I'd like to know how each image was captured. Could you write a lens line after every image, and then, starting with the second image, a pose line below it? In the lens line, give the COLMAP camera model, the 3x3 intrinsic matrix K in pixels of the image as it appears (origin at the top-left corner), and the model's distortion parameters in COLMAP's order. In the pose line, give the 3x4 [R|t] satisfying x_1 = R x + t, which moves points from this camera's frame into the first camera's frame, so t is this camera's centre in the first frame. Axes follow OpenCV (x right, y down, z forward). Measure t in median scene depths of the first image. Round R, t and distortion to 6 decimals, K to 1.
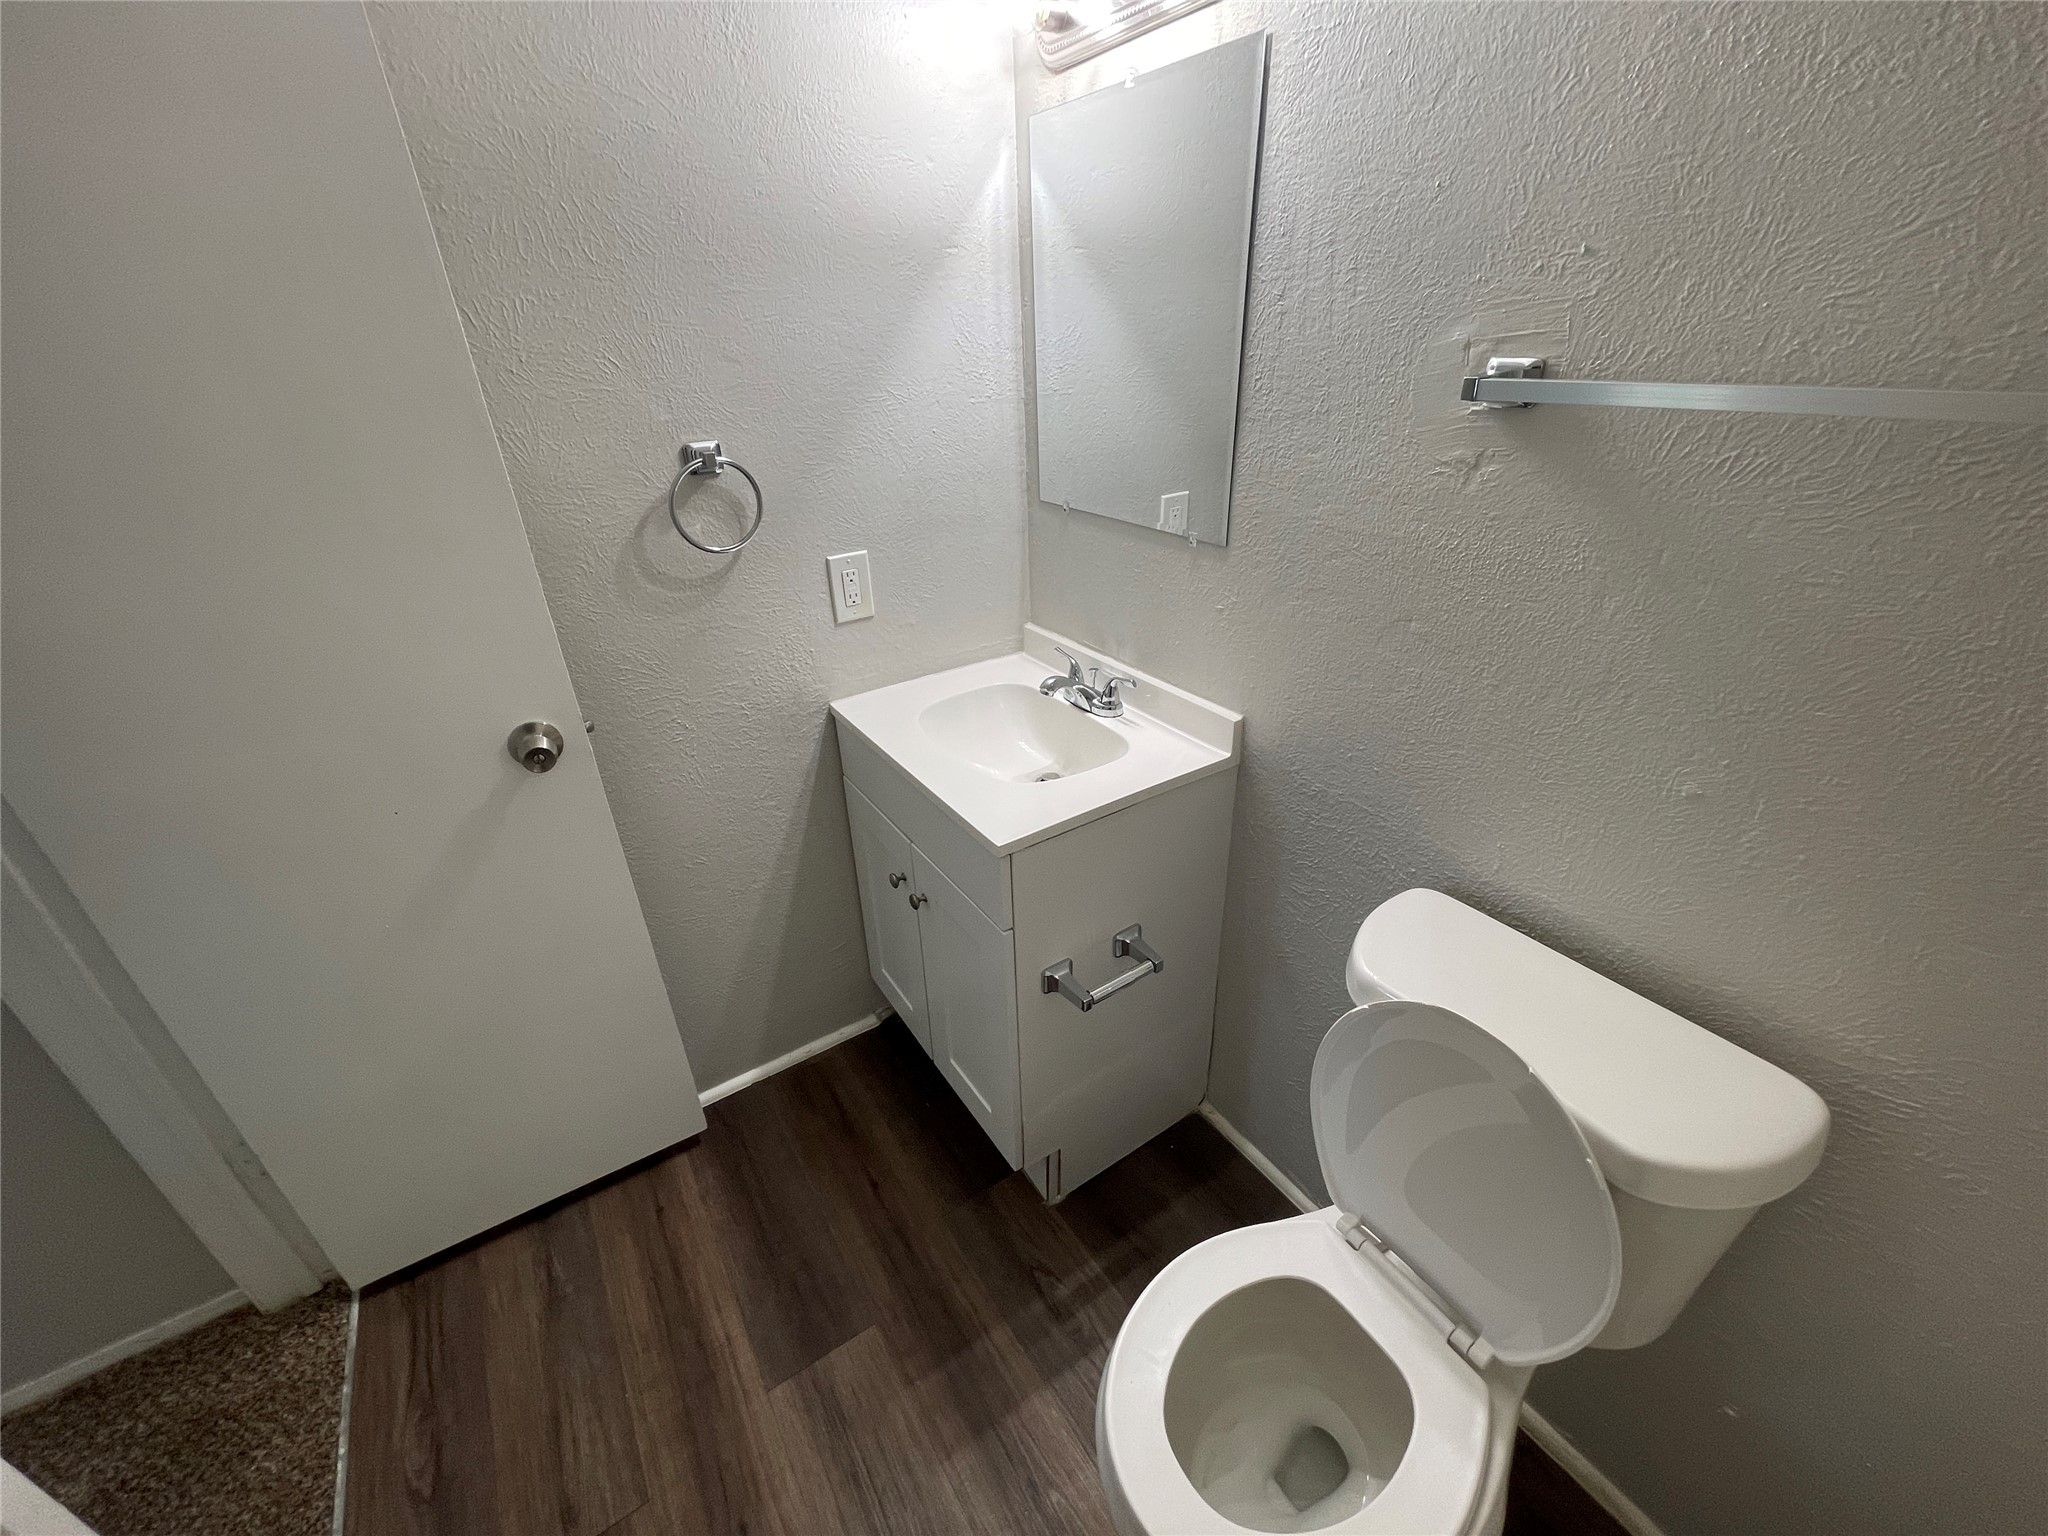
lens RADIAL K [[836.9, 0, 1020.7], [0, 836.9, 773.5], [0, 0, 1]] dist [0.001250, 0.000394]
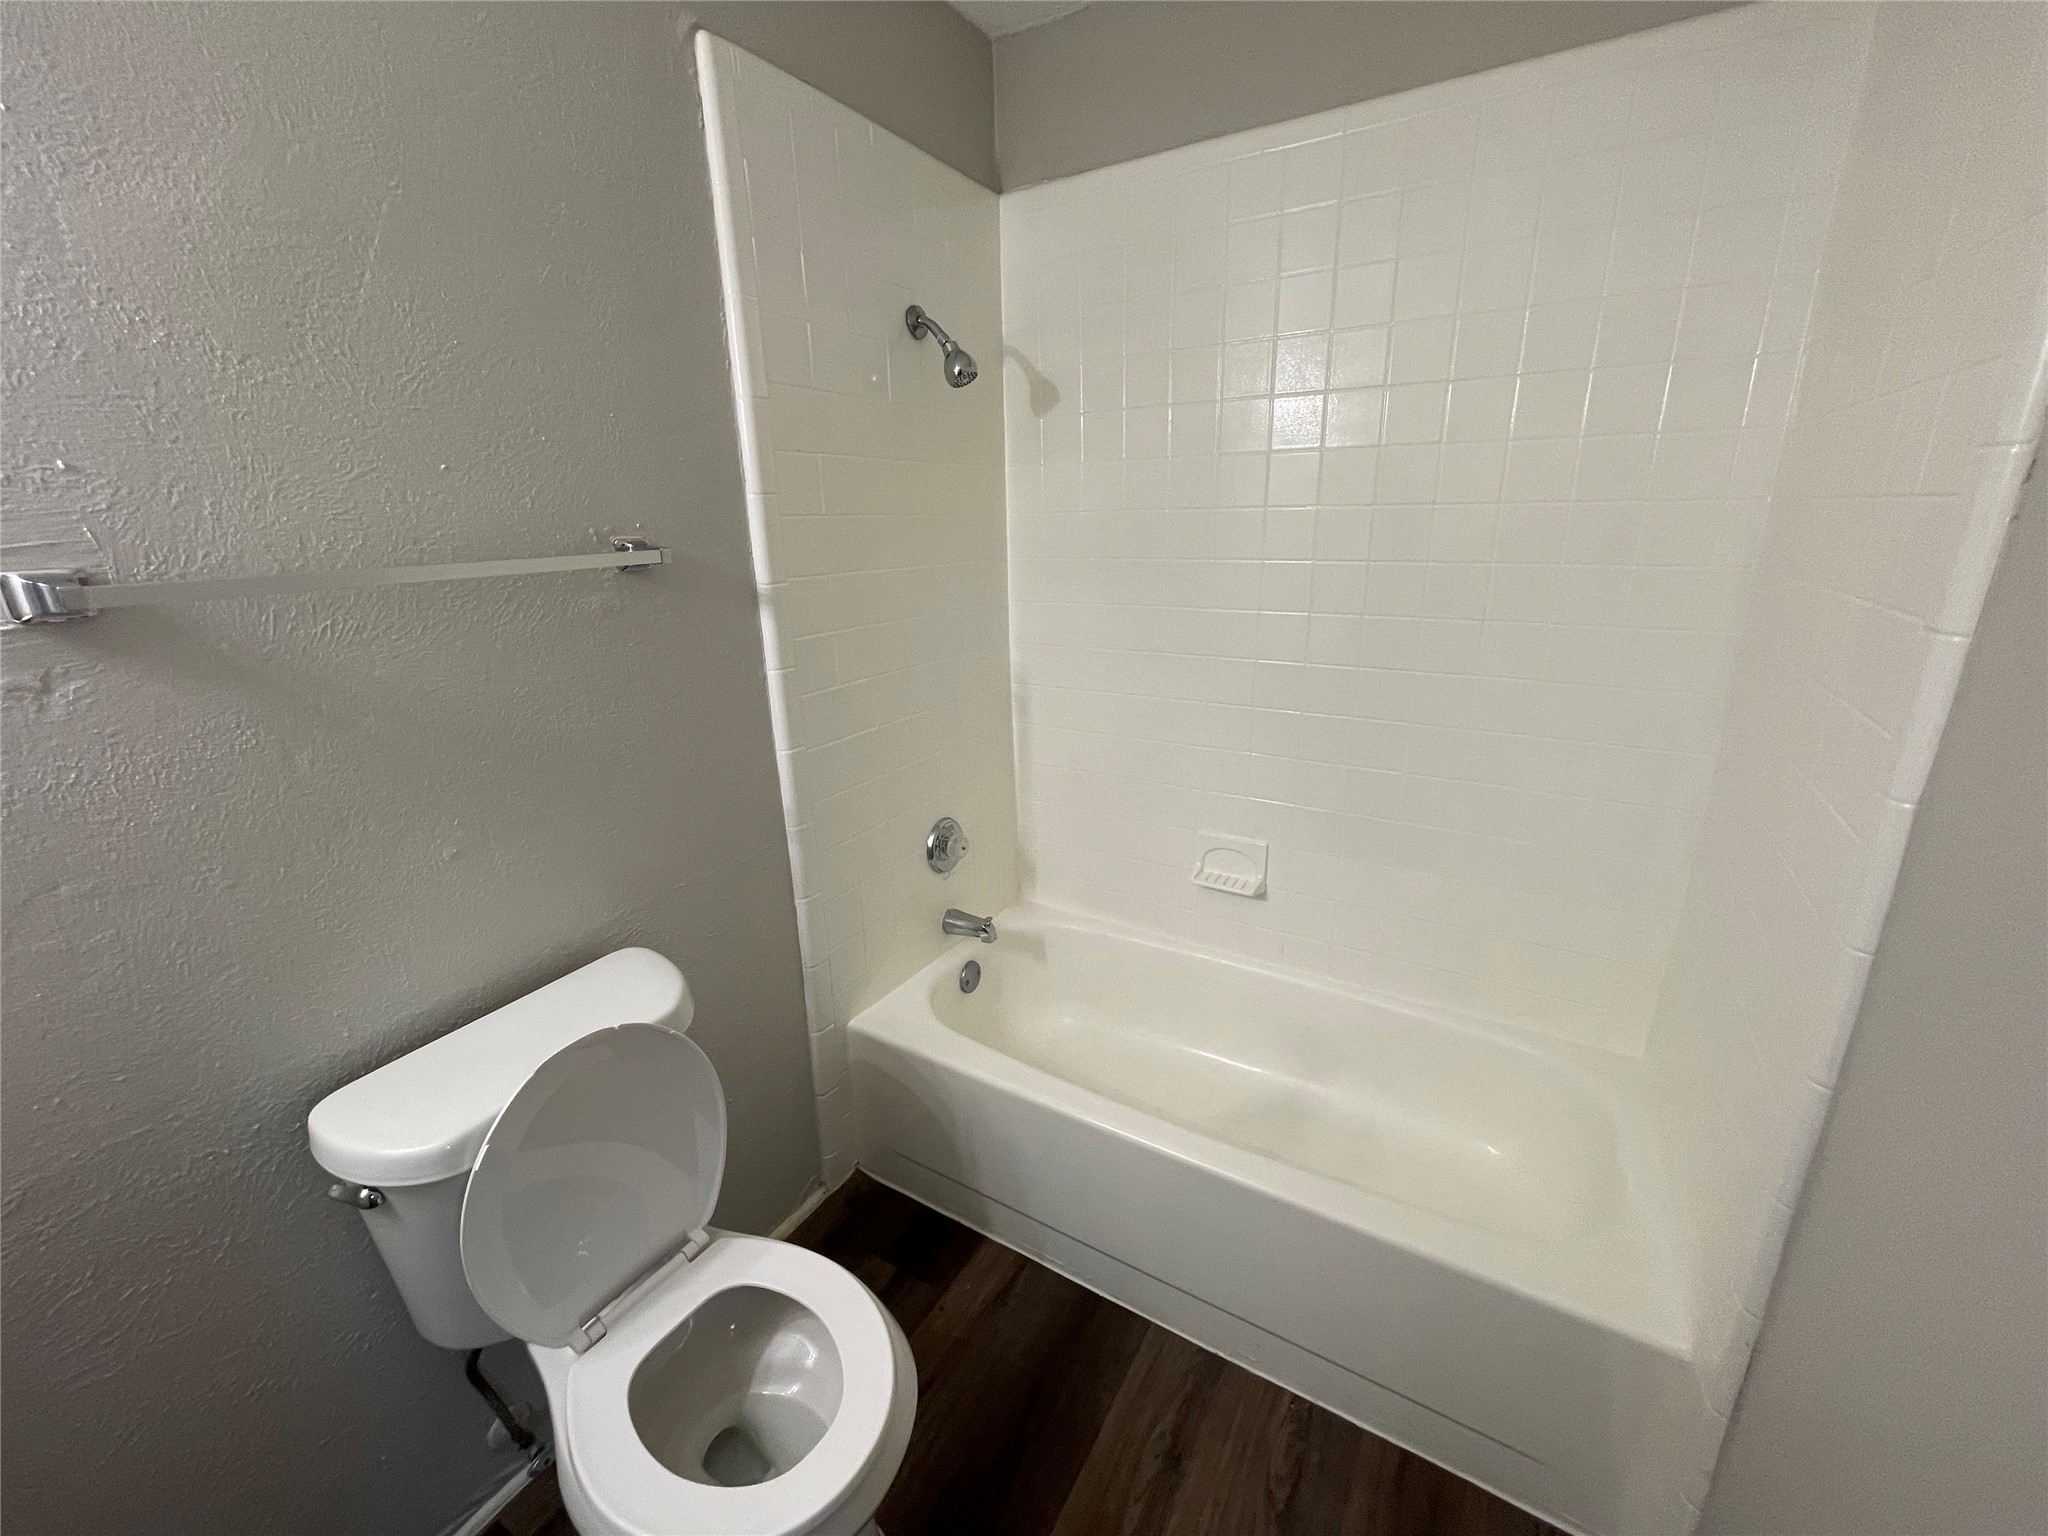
lens RADIAL K [[836.9, 0, 1022.0], [0, 836.9, 762.5], [0, 0, 1]] dist [0.001250, 0.000394]
pose [[-0.425788, -0.231077, 0.874819, -0.648531], [0.454958, 0.781055, 0.427745, -0.226158], [-0.782124, 0.580135, -0.227433, 0.470641]]
